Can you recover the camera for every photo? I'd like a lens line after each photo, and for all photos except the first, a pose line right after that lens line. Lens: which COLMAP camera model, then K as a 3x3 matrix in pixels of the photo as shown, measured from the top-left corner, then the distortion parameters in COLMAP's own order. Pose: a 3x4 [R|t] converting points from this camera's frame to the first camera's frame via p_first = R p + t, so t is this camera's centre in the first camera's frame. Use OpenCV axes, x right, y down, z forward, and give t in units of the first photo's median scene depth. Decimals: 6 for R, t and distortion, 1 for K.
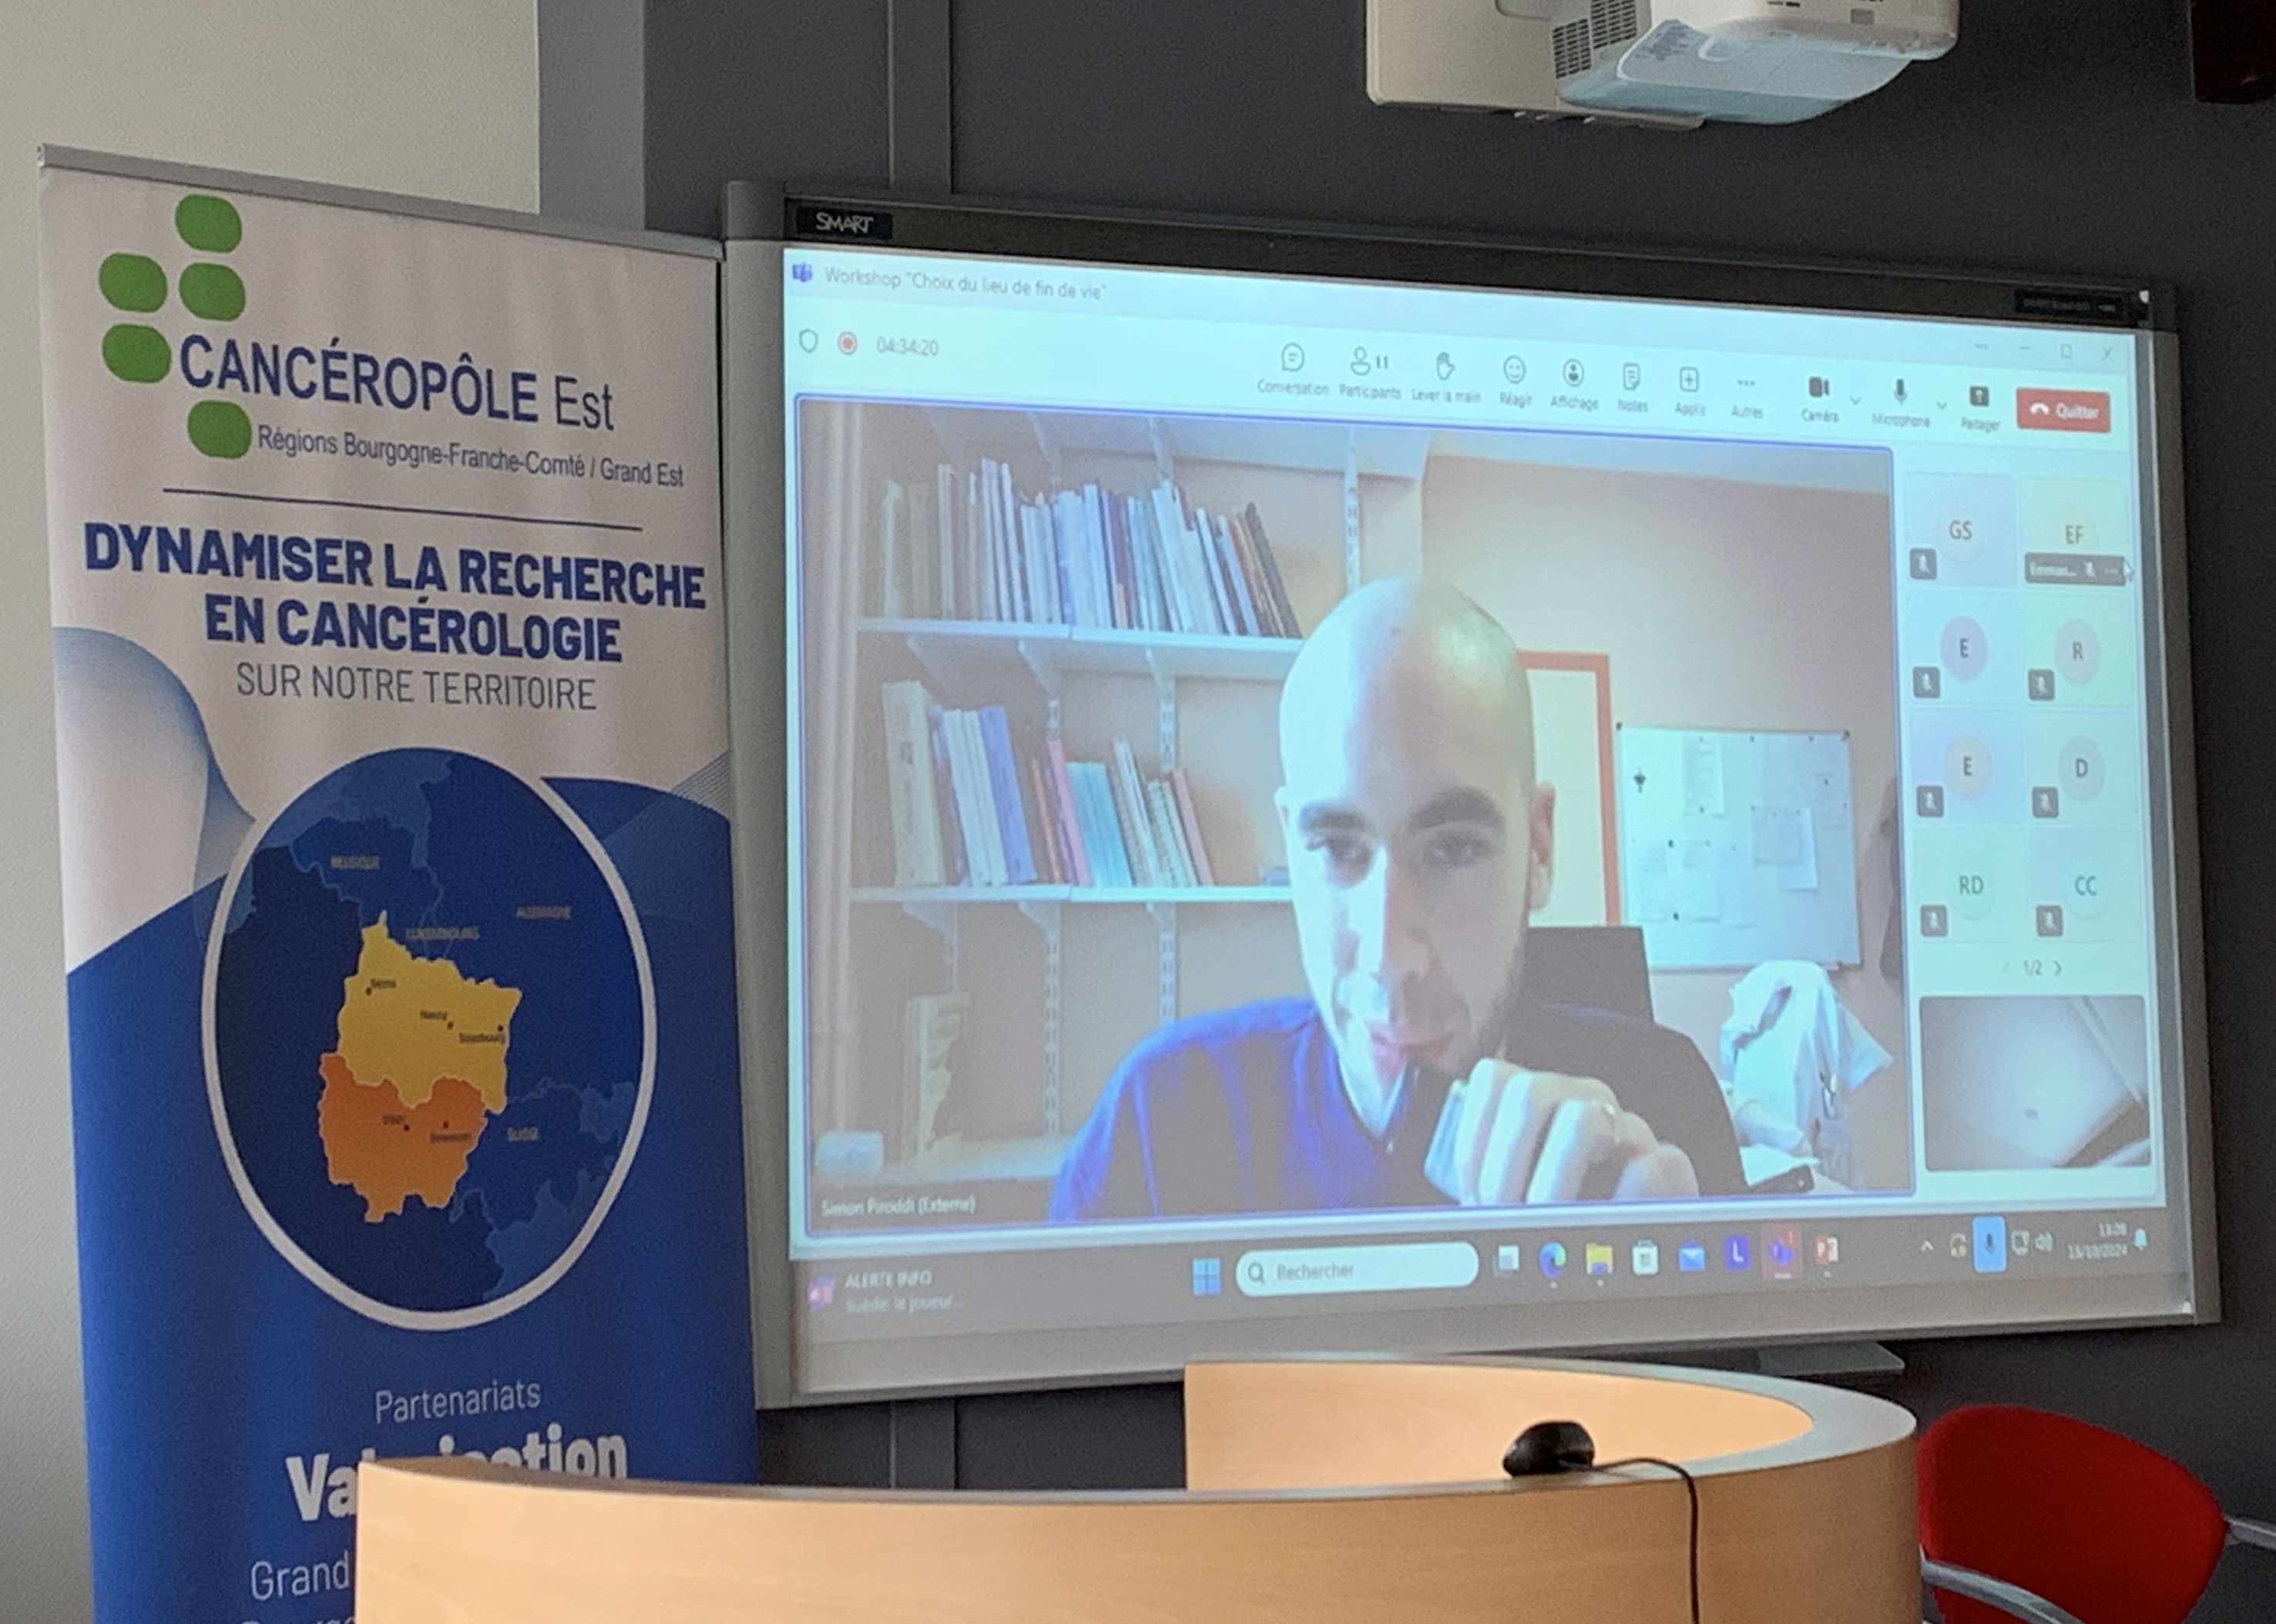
lens RADIAL K [[4736.8, 0, 1142.4], [0, 4736.8, 484.8], [0, 0, 1]] dist [0.106456, 0.263350]
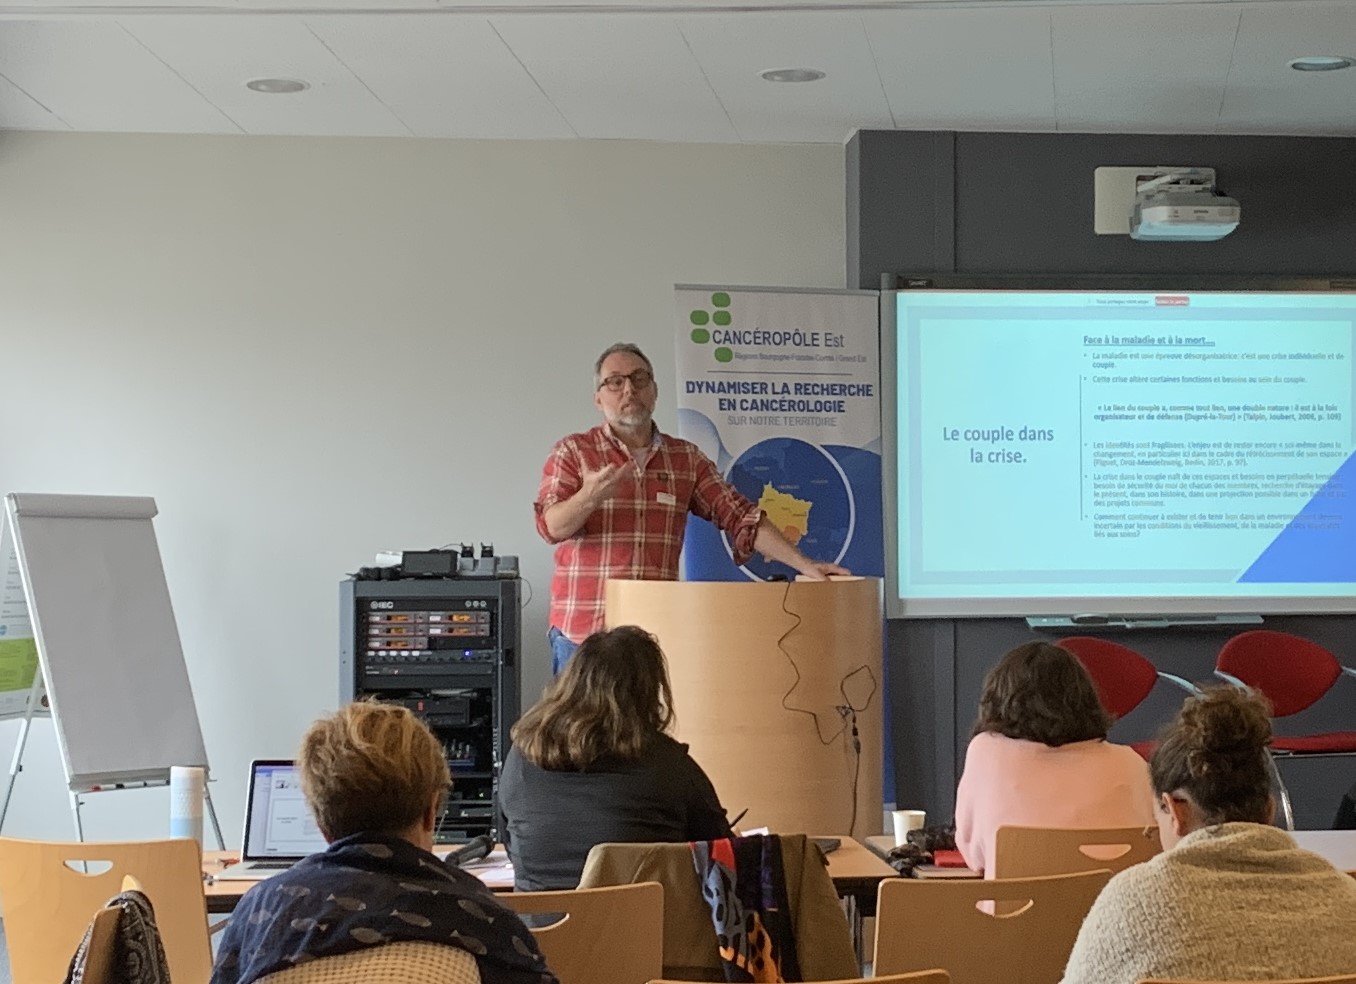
lens RADIAL K [[2812.5, 0, 678.0], [0, 2812.5, 492.0], [0, 0, 1]] dist [0.100298, 0.195596]
pose [[0.929261, 0.007178, -0.369354, 0.586962], [0.029462, 0.995187, 0.093465, -0.110545], [0.368247, -0.097735, 0.924577, -1.072620]]
